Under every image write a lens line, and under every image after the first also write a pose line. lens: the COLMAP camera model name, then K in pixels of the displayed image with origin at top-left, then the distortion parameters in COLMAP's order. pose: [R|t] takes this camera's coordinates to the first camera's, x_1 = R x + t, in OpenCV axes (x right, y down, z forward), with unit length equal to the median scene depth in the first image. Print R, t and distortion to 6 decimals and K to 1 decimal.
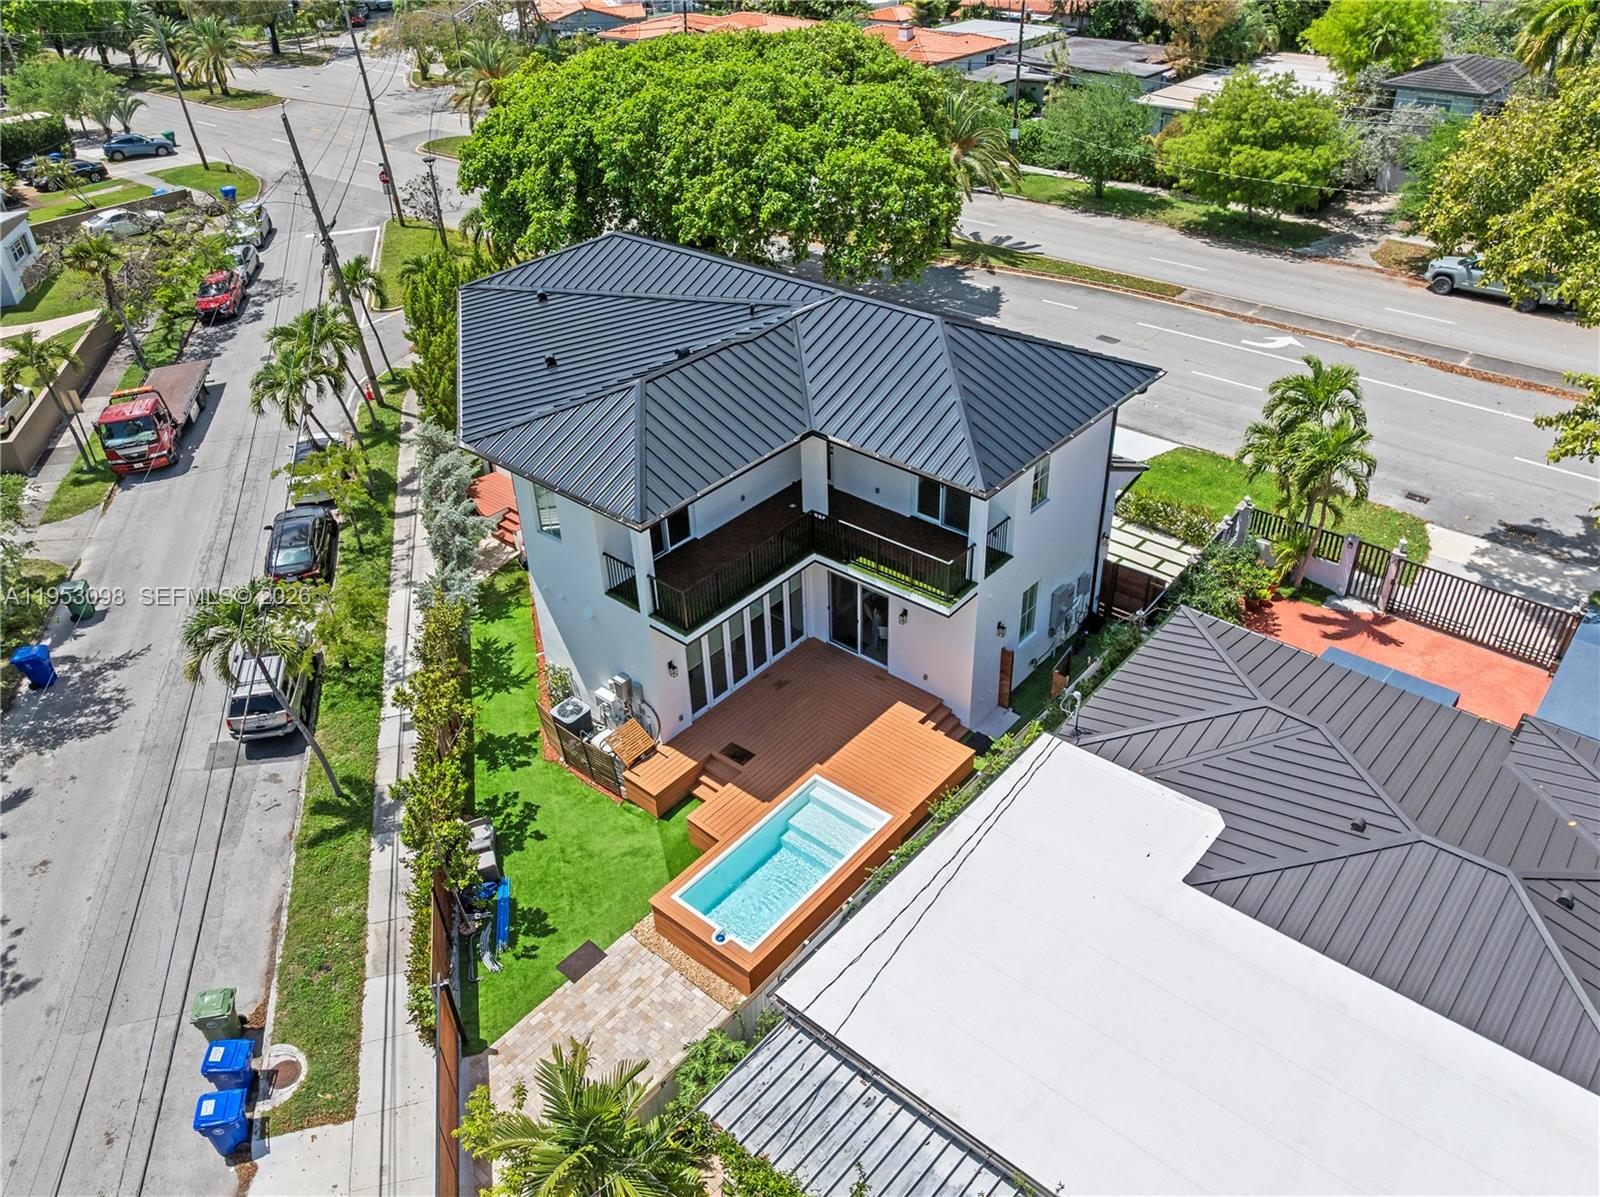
lens RADIAL K [[1175.3, 0, 800.0], [0, 1175.3, 598.5], [0, 0, 1]] dist [-0.039980, 0.001979]
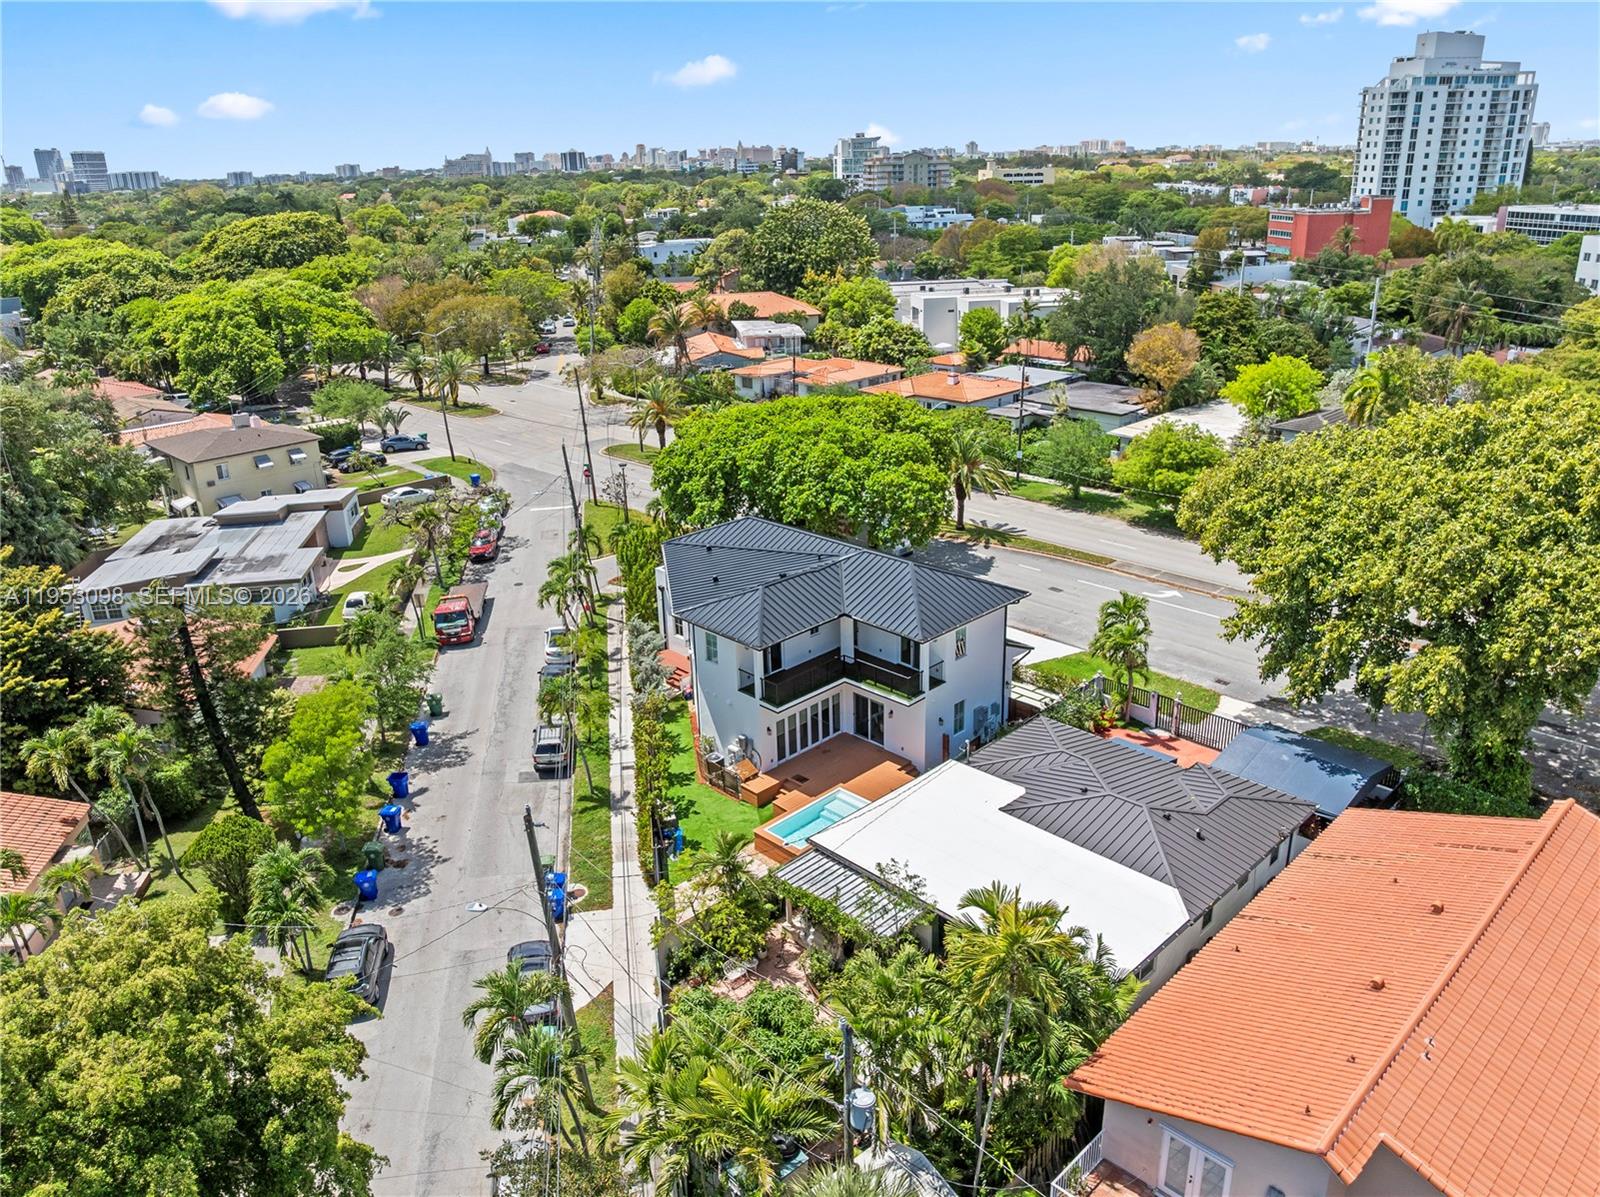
lens RADIAL K [[1175.3, 0, 800.0], [0, 1175.3, 598.5], [0, 0, 1]] dist [-0.039980, 0.001979]
pose [[0.996327, 0.031849, -0.079485, 0.061879], [-0.049173, 0.972746, -0.226601, 0.193177], [0.070102, 0.229677, 0.970739, -0.643586]]
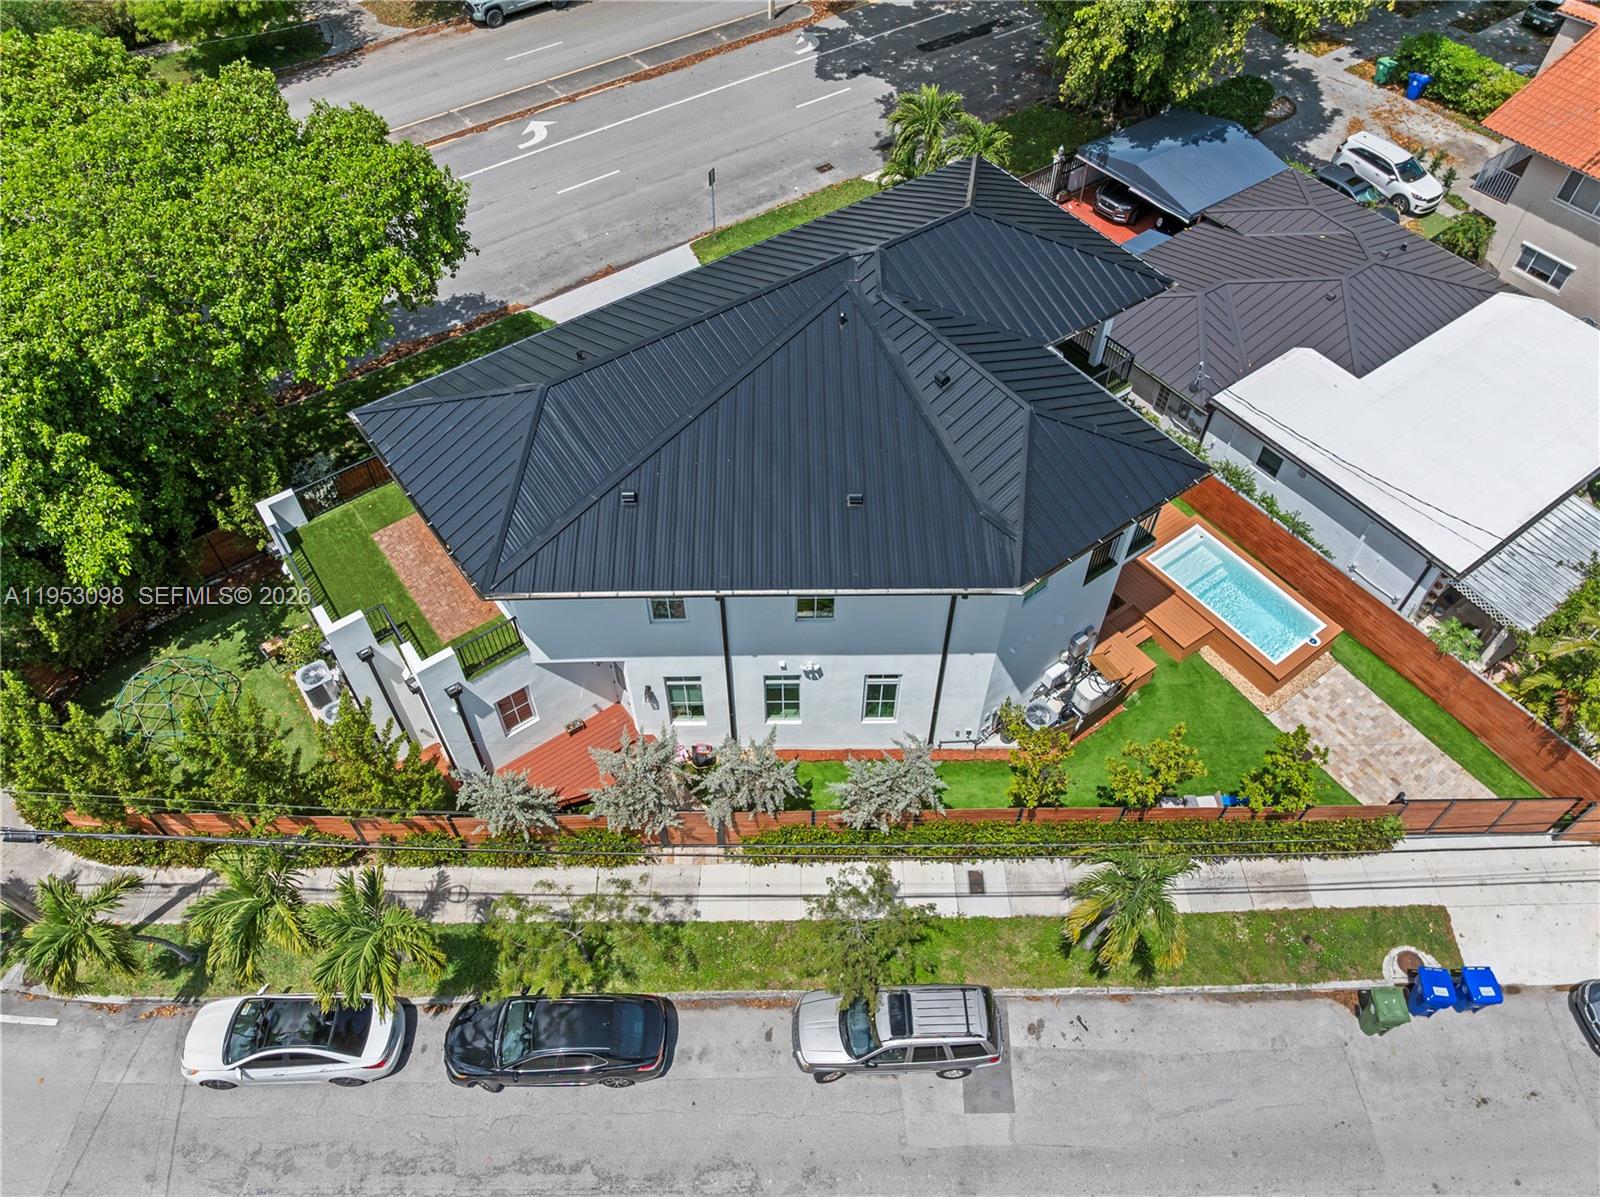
lens RADIAL K [[1127.9, 0, 800.0], [0, 1127.9, 598.5], [0, 0, 1]] dist [-0.035980, 0.001647]
pose [[0.227476, -0.737281, 0.636138, -0.578151], [0.540538, 0.638981, 0.547286, -0.452809], [-0.809984, 0.219362, 0.543881, 0.438865]]
